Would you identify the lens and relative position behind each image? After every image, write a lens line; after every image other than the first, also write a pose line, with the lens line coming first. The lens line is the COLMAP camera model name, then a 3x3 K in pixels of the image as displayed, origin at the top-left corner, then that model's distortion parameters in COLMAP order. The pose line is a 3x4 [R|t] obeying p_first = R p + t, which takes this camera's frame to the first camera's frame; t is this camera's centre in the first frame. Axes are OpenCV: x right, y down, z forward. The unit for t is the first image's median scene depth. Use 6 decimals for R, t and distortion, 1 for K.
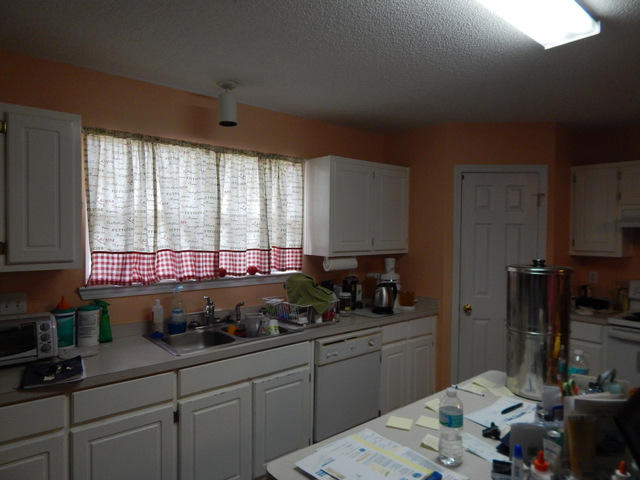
lens RADIAL K [[421.9, 0, 320.0], [0, 421.9, 240.0], [0, 0, 1]] dist [0.003455, 0.000371]
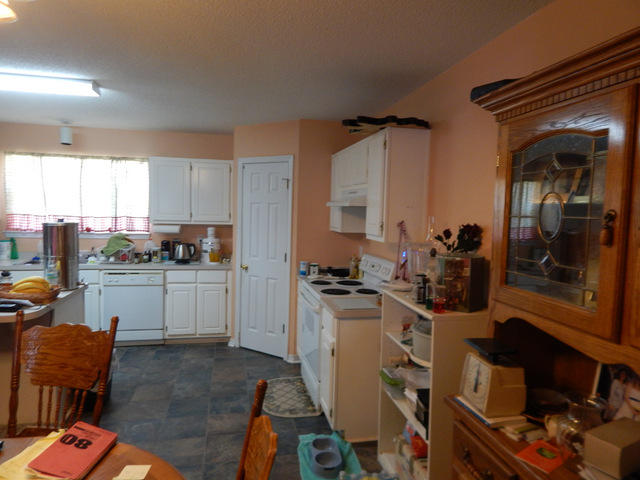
lens RADIAL K [[421.9, 0, 320.0], [0, 421.9, 240.0], [0, 0, 1]] dist [0.003455, 0.000371]
pose [[0.882526, 0.049916, -0.467608, 1.198080], [-0.031025, 0.998365, 0.048018, 0.007467], [0.469240, -0.027870, 0.882631, -0.059355]]
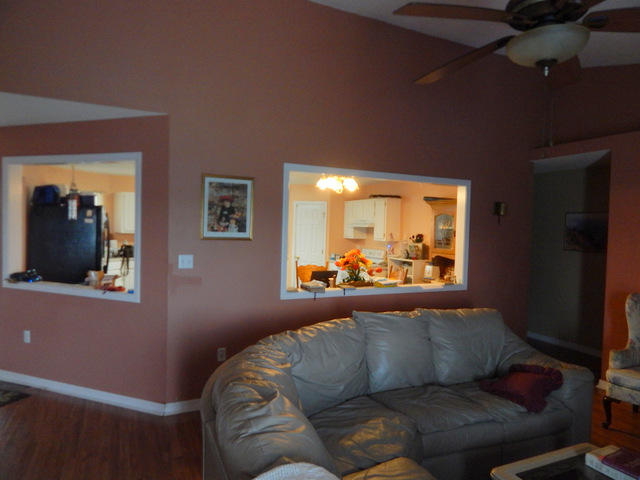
lens RADIAL K [[421.9, 0, 320.0], [0, 421.9, 240.0], [0, 0, 1]] dist [0.003455, 0.000371]
pose [[0.966166, 0.027664, -0.256434, 1.153793], [-0.026398, 0.999616, 0.008382, 0.033191], [0.256567, -0.001329, 0.966525, -1.458679]]
